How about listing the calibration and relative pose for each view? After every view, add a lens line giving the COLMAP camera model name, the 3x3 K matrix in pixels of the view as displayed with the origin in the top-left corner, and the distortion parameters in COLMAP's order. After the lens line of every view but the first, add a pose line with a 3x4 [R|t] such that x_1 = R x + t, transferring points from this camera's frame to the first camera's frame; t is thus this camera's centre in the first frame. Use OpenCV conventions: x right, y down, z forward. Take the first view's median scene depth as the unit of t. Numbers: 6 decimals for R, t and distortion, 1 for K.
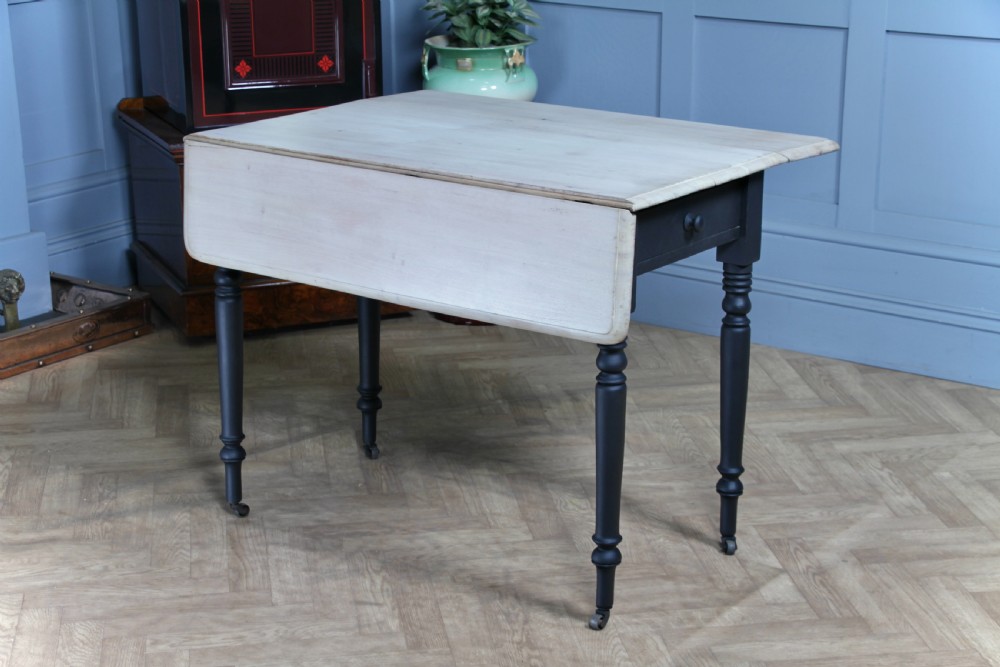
lens RADIAL K [[1998.2, 0, 502.7], [0, 1998.2, 340.2], [0, 0, 1]] dist [0.249248, 0.233366]
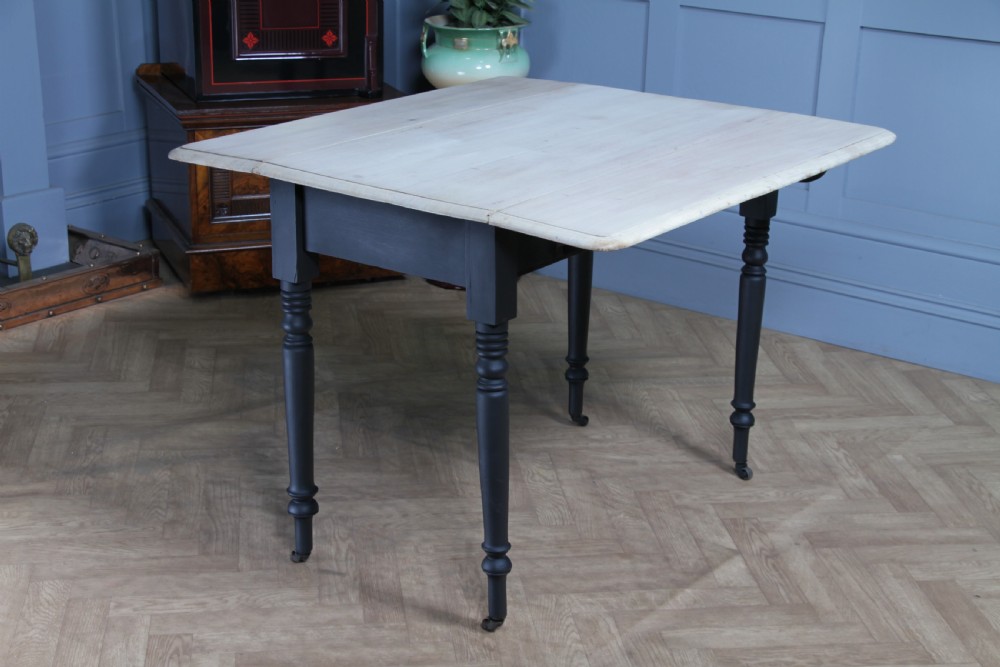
lens RADIAL K [[1719.9, 0, 507.4], [0, 1719.9, 340.7], [0, 0, 1]] dist [0.151634, 0.229949]
pose [[0.999317, 0.036249, -0.007189, 0.023127], [-0.035952, 0.998637, 0.037838, -0.021972], [0.008551, -0.037554, 0.999258, 0.114311]]
